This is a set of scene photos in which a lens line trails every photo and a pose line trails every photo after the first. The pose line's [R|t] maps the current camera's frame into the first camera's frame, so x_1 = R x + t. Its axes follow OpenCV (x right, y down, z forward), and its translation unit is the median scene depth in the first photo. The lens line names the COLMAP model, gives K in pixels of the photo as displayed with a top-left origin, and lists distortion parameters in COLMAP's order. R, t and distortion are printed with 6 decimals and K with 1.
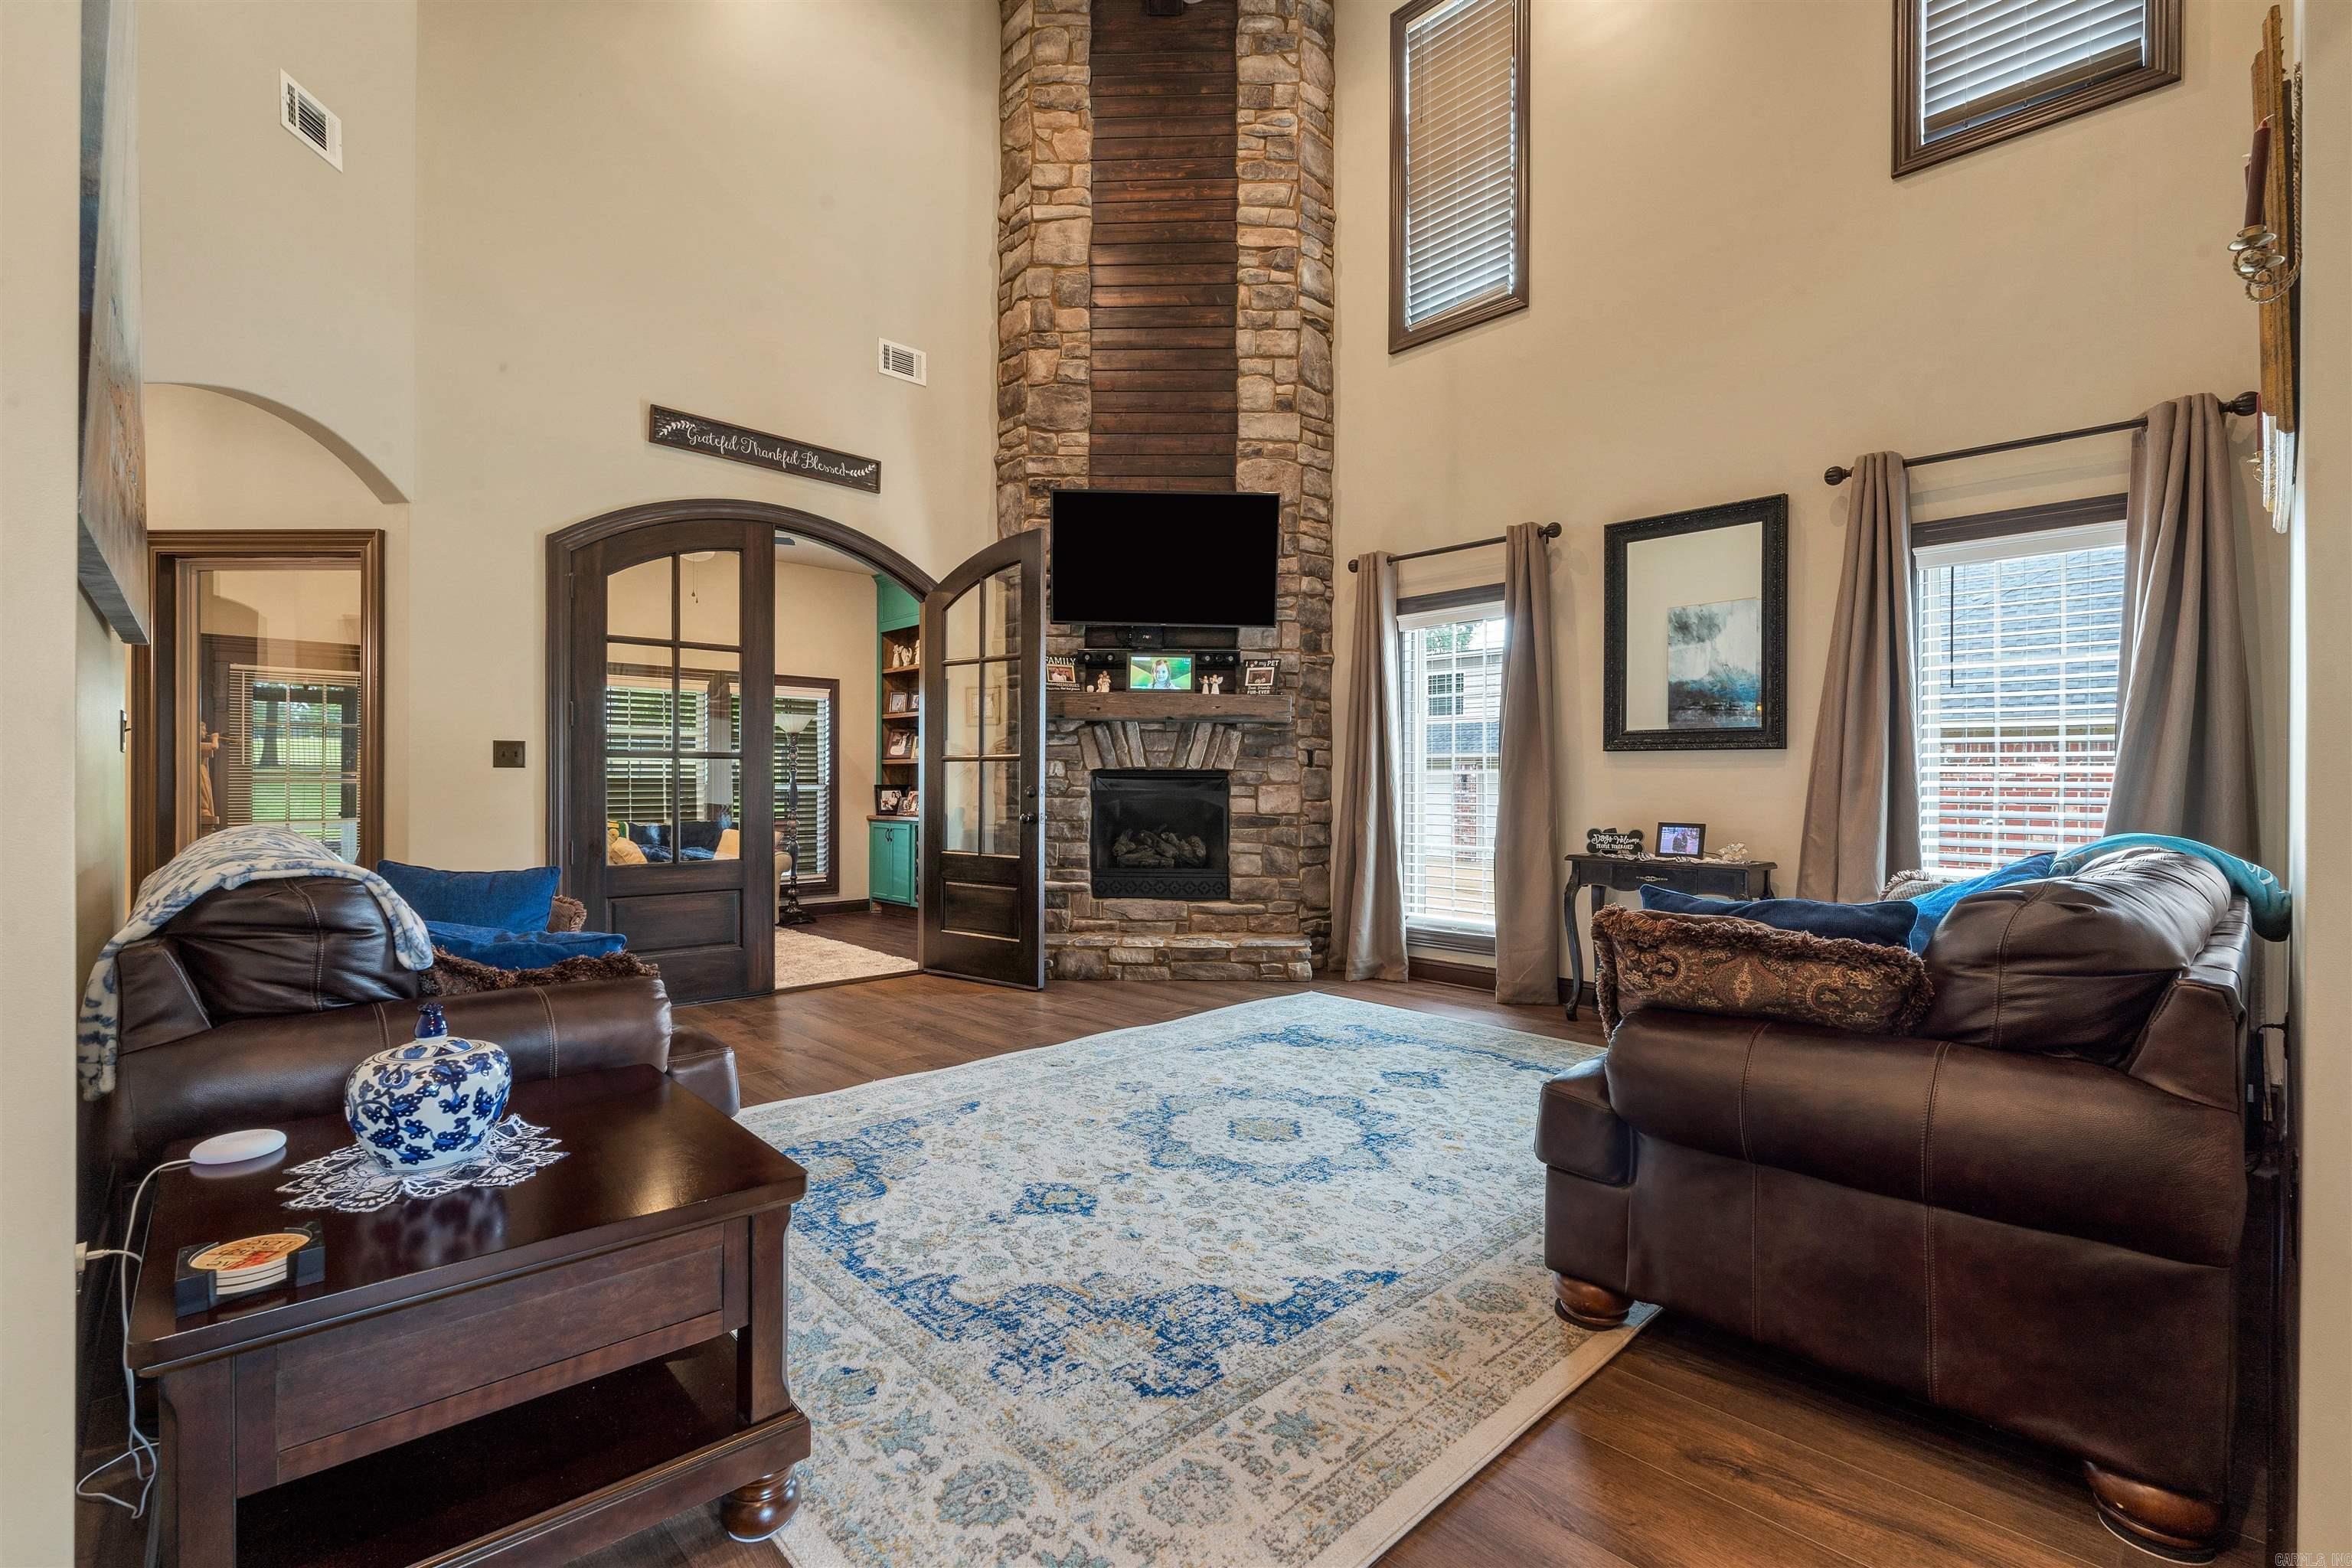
lens RADIAL K [[1040.9, 0, 1181.4], [0, 1040.9, 783.2], [0, 0, 1]] dist [-0.002500, -0.000341]
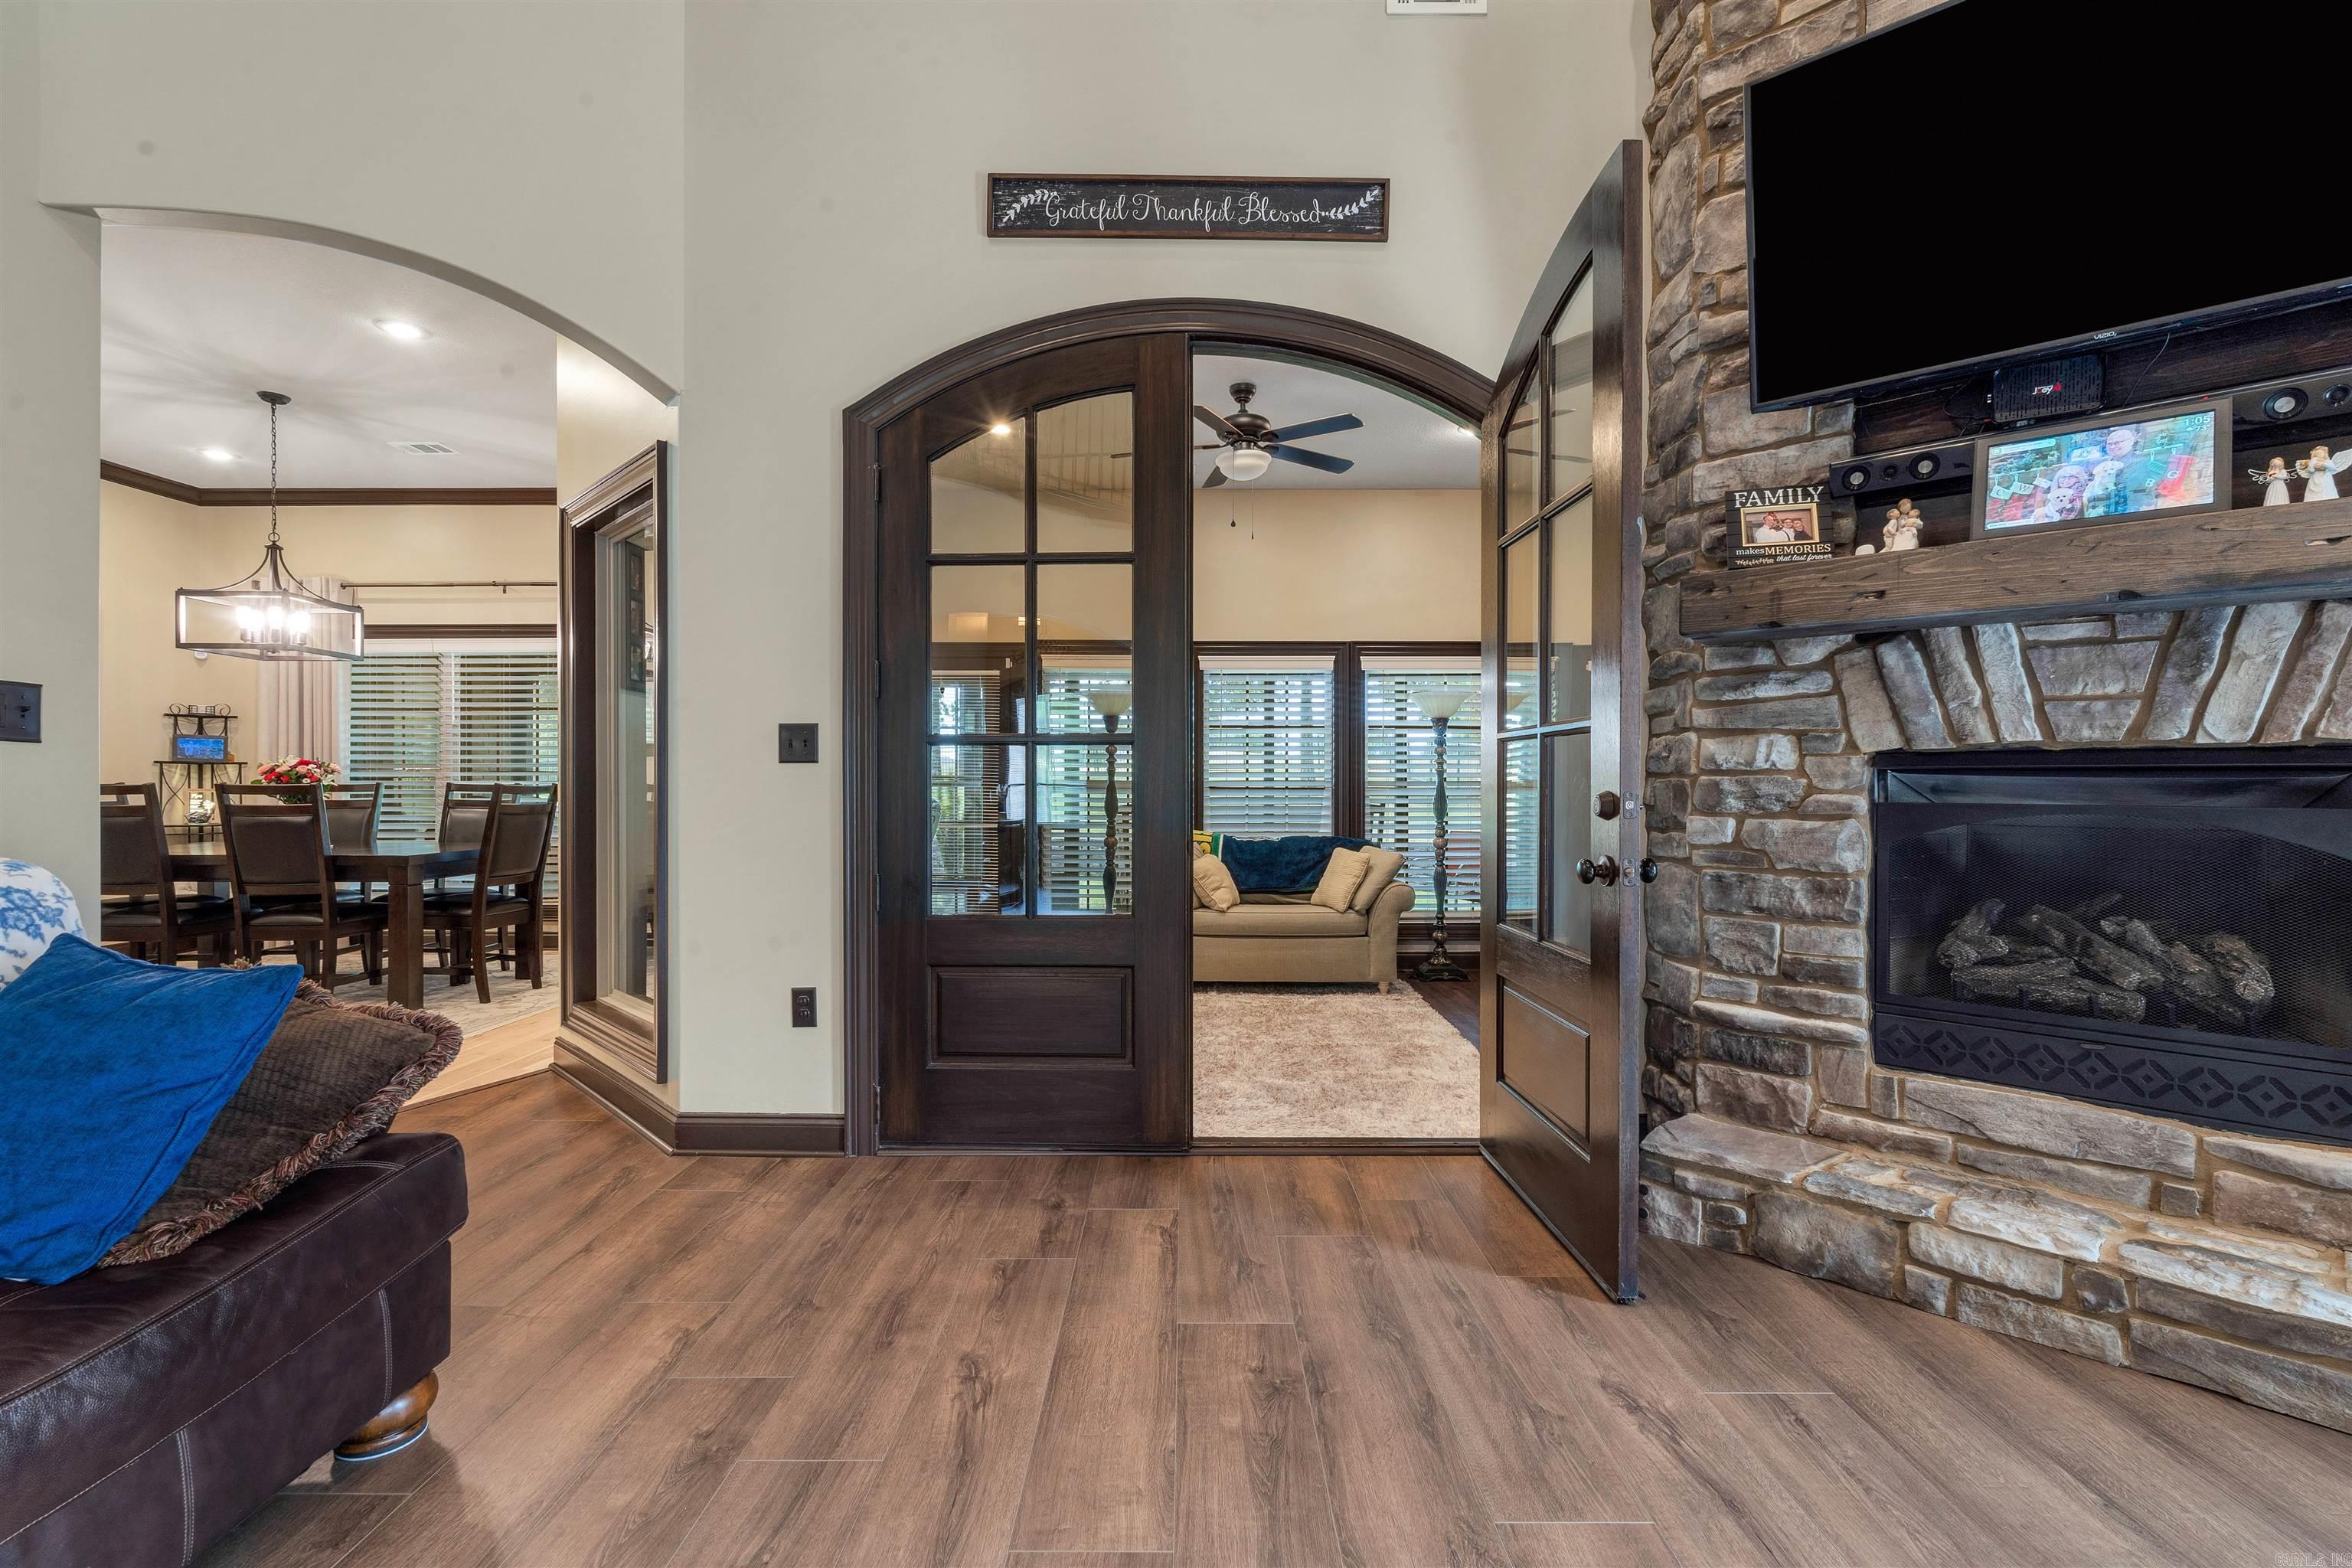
lens RADIAL K [[1034.1, 0, 1179.8], [0, 1034.1, 791.1], [0, 0, 1]] dist [-0.002803, -0.000107]
pose [[0.720194, 0.002297, -0.693769, -0.000335], [0.000798, 0.999991, 0.004139, 0.000460], [0.693772, -0.003535, 0.720186, 0.529283]]
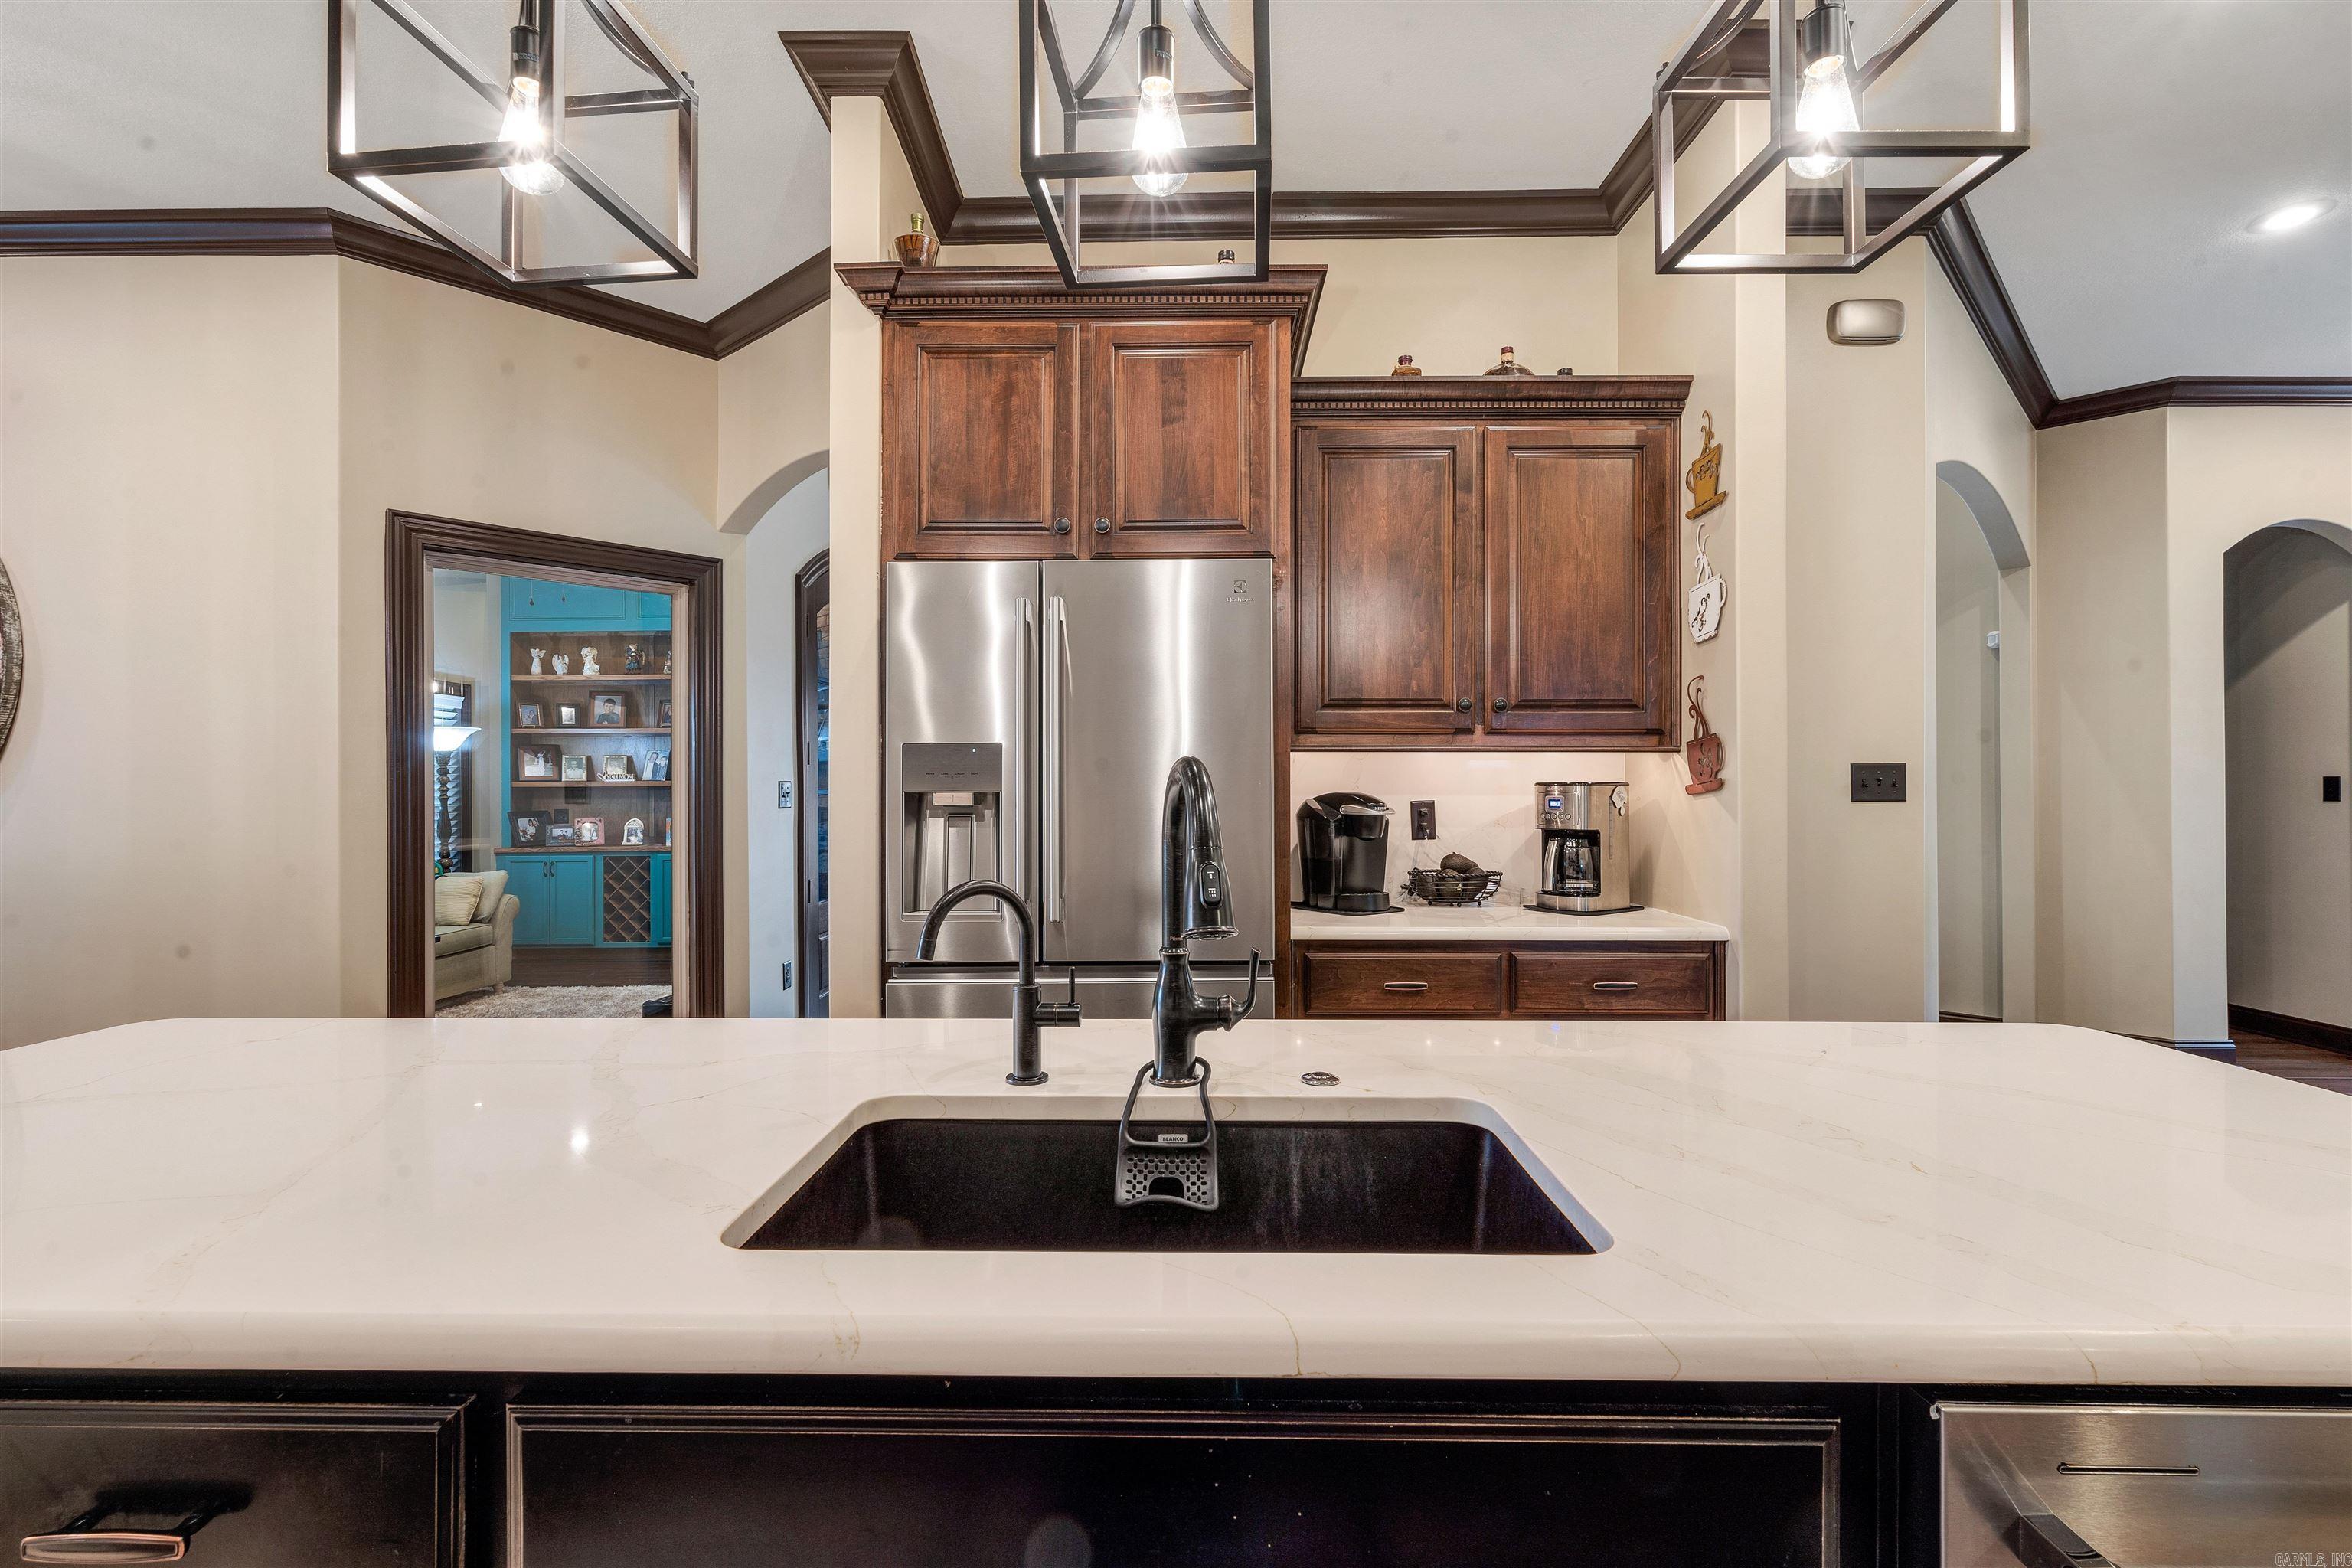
lens RADIAL K [[1034.1, 0, 1179.8], [0, 1034.1, 791.1], [0, 0, 1]] dist [-0.002803, -0.000107]
pose [[0.700817, -0.005551, 0.713320, -0.831781], [0.003760, 0.999985, 0.004088, -0.026715], [-0.713332, -0.000182, 0.700827, 0.037170]]
